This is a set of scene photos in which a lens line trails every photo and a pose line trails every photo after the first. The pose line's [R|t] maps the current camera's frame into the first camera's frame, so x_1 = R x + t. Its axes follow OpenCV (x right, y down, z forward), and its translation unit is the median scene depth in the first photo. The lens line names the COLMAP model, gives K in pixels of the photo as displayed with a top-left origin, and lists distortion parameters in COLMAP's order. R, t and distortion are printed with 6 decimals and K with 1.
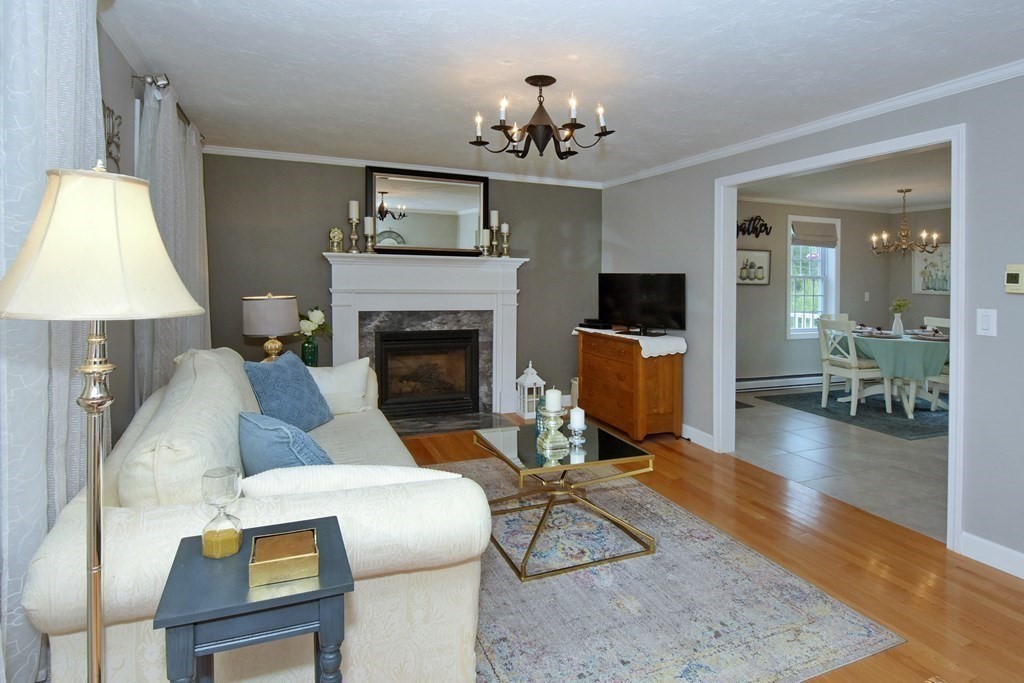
lens RADIAL K [[541.0, 0, 524.4], [0, 541.0, 314.4], [0, 0, 1]] dist [0.043932, -0.044016]
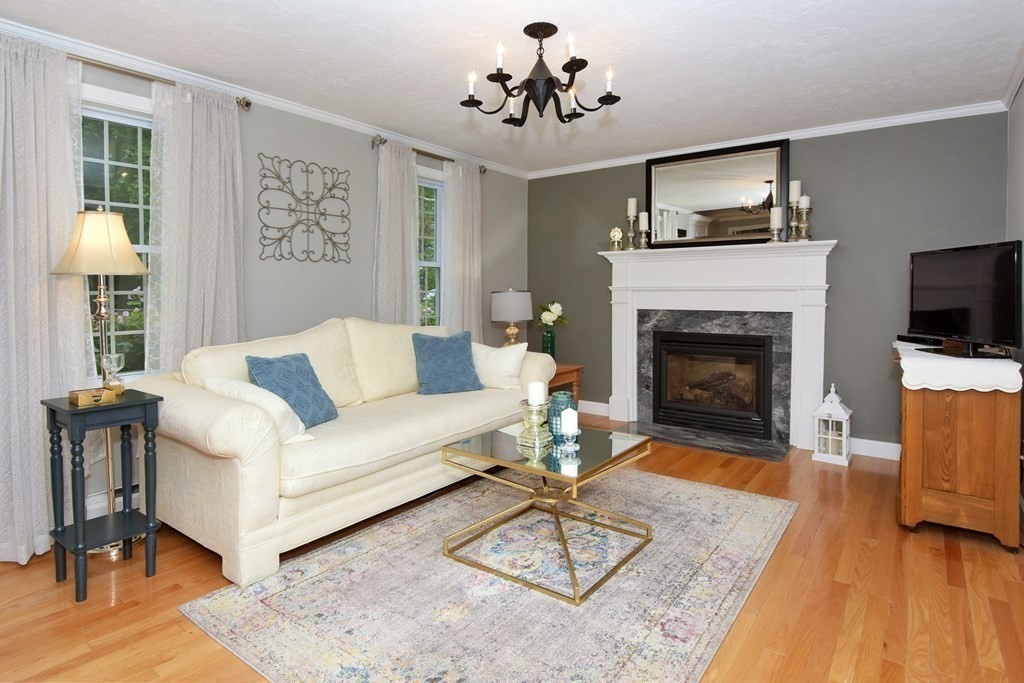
lens RADIAL K [[561.0, 0, 536.0], [0, 561.0, 346.0], [0, 0, 1]] dist [0.013993, -0.000494]
pose [[0.526147, 0.066578, -0.847783, 0.487004], [-0.049141, 0.997645, 0.047849, 0.022471], [0.848972, 0.016485, 0.528180, 0.302276]]
